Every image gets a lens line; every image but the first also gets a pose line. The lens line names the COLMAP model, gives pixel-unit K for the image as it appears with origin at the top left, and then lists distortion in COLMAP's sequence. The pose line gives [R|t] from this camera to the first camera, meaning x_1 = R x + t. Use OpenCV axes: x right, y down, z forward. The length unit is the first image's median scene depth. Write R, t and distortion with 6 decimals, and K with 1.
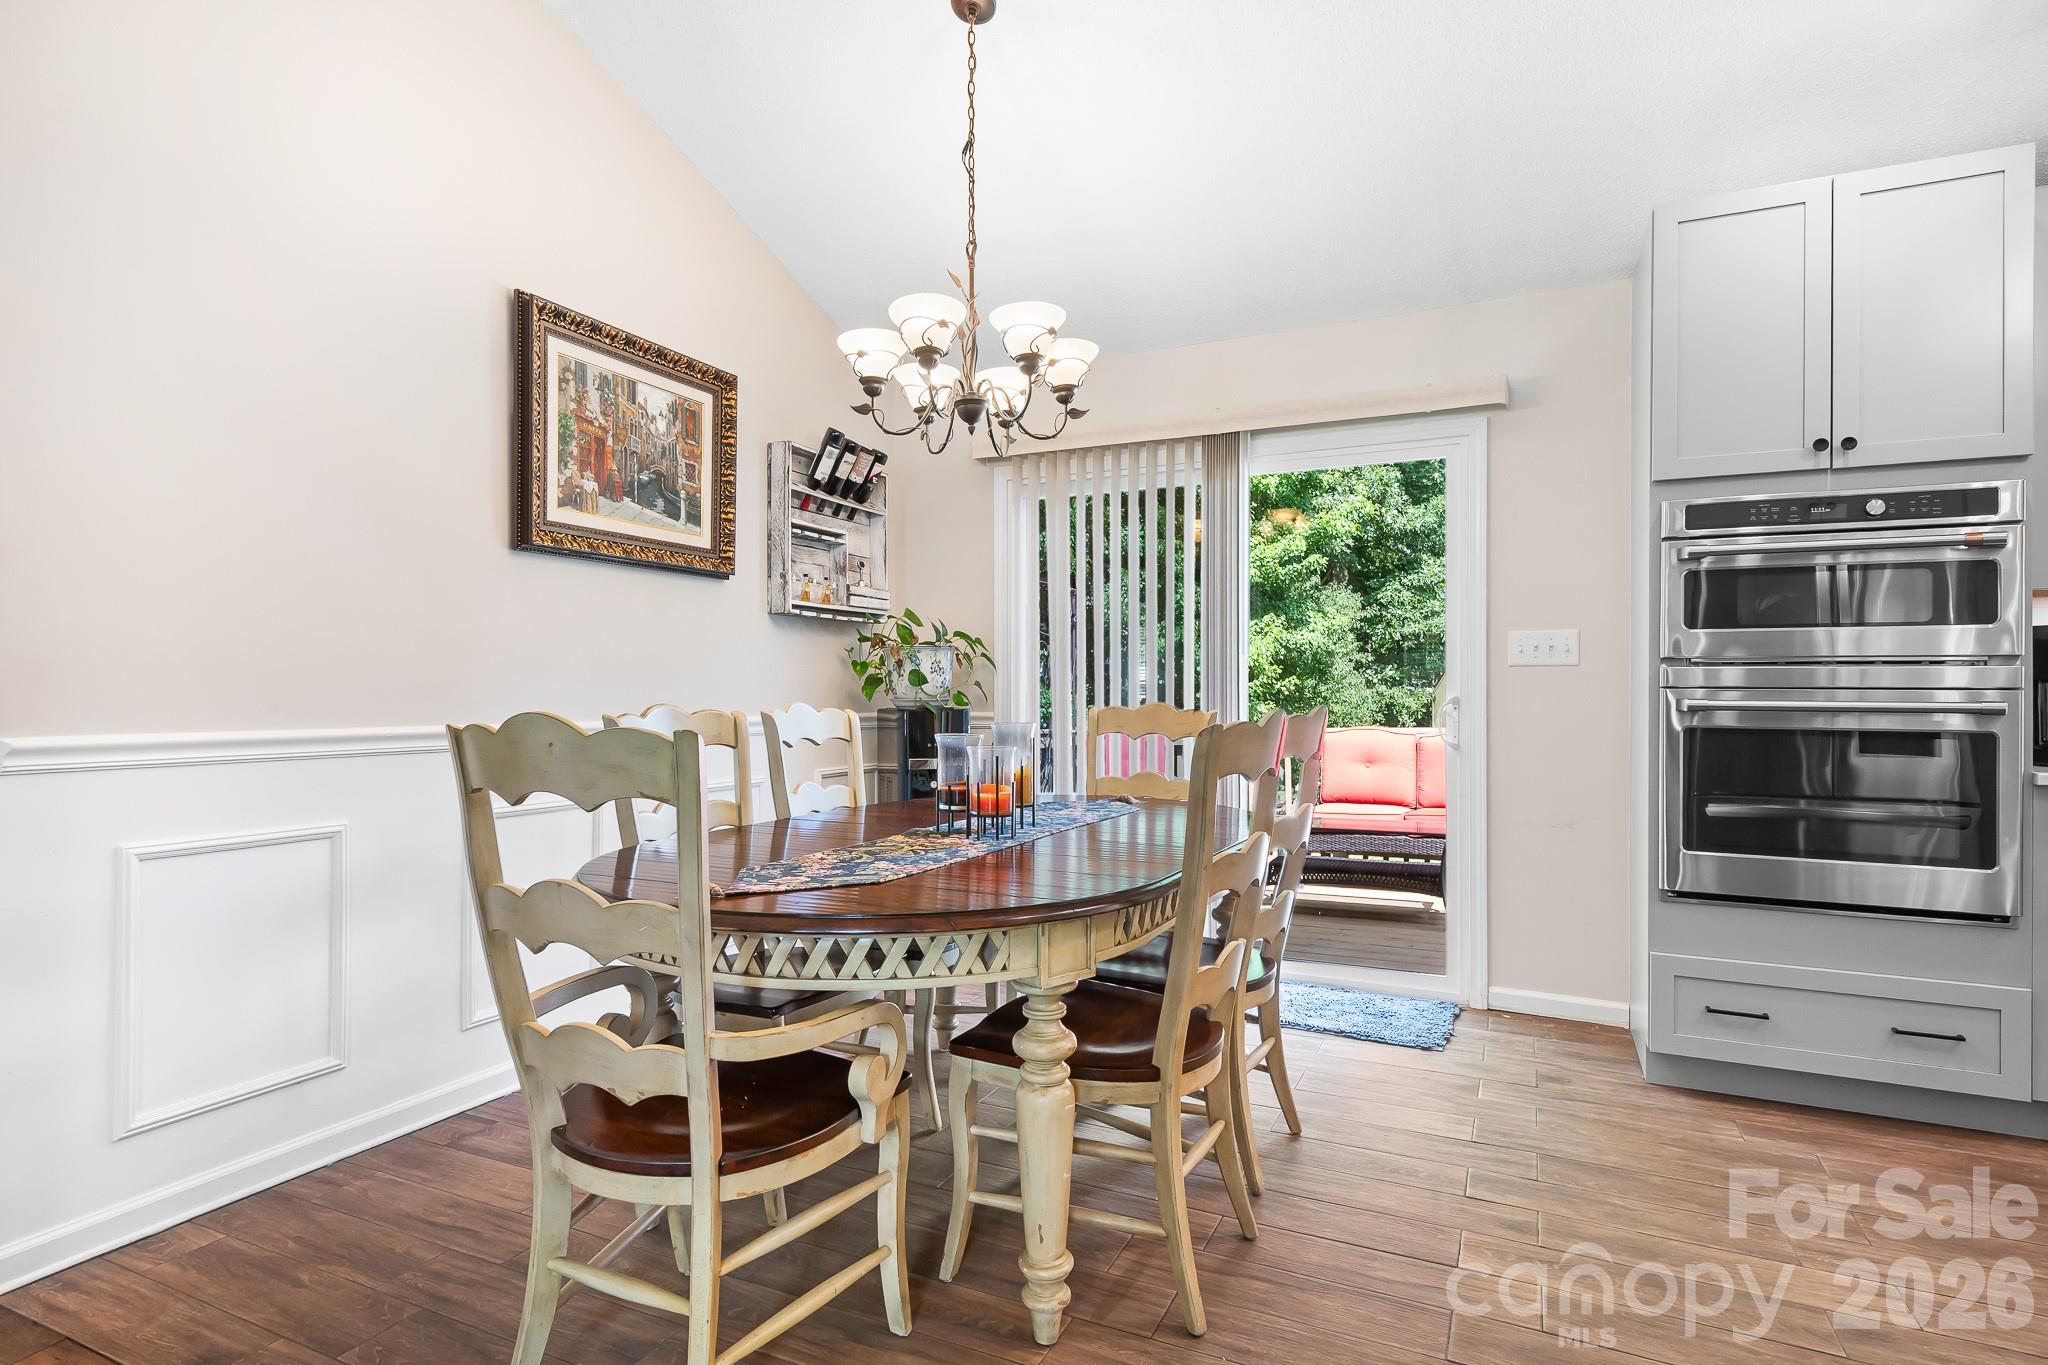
lens RADIAL K [[1053.4, 0, 1024.3], [0, 1053.4, 684.5], [0, 0, 1]] dist [0.012032, -0.001412]
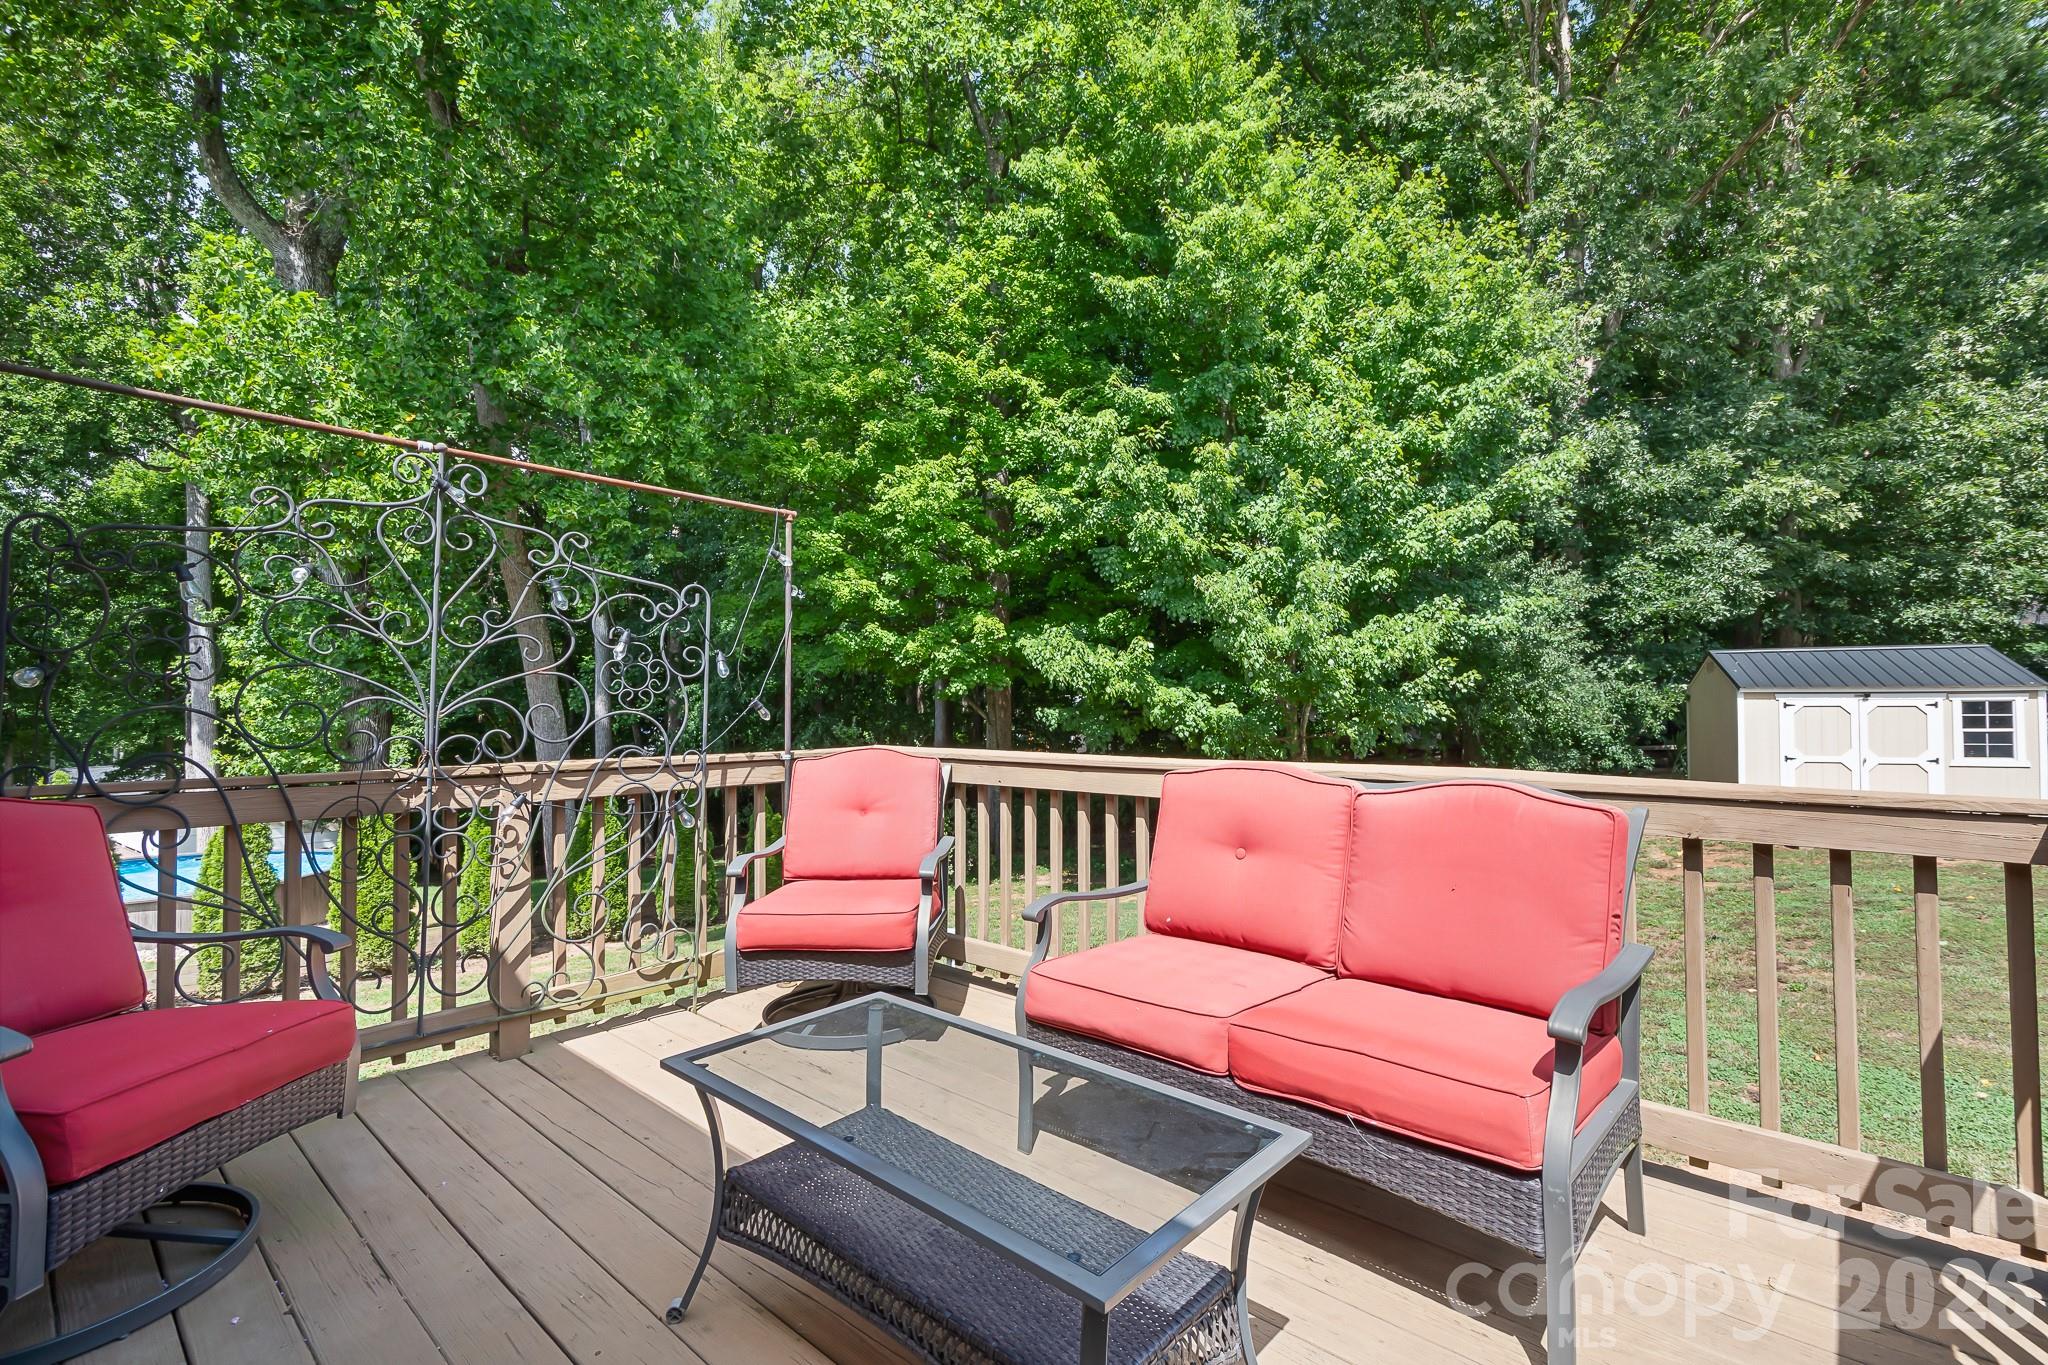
lens RADIAL K [[930.6, 0, 971.8], [0, 930.6, 649.6], [0, 0, 1]] dist [-0.001003, -0.000140]
pose [[0.949853, -0.022899, -0.311857, 0.589310], [0.010313, 0.999067, -0.041948, 0.013710], [0.312526, 0.036628, 0.949203, 1.034794]]
